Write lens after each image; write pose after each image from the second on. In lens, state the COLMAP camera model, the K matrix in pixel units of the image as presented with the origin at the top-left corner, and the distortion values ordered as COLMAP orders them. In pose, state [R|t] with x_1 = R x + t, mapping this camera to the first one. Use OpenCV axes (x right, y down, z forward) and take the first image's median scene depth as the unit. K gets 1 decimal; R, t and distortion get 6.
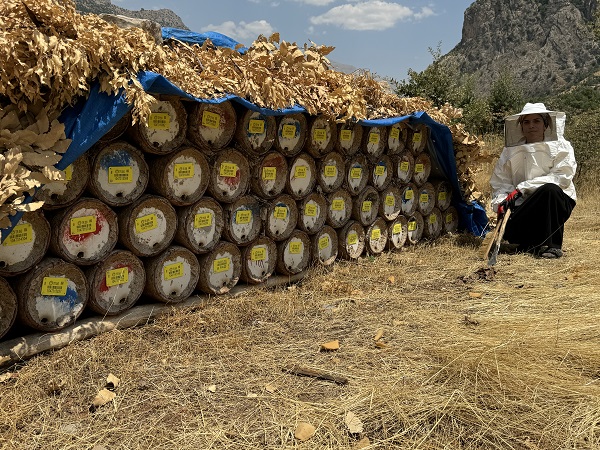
lens RADIAL K [[583.2, 0, 300.5], [0, 583.2, 225.2], [0, 0, 1]] dist [0.004812, 0.000000]
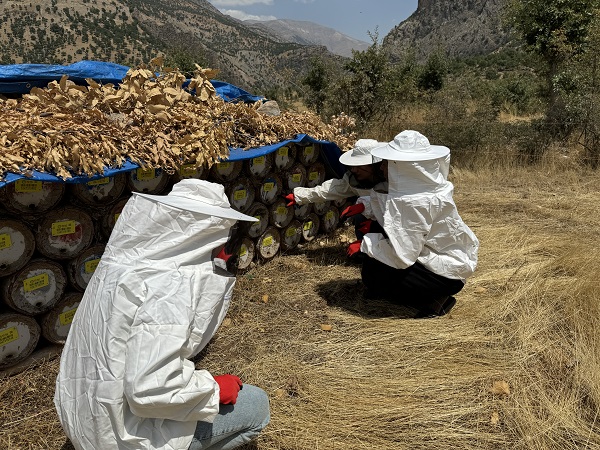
lens RADIAL K [[433.2, 0, 319.7], [0, 433.2, 221.7], [0, 0, 1]] dist [0.021986, -0.031120]
pose [[0.998178, -0.006602, 0.059968, 0.184076], [-0.002706, 0.988093, 0.153835, -0.154737], [-0.060270, -0.153718, 0.986275, 0.184104]]
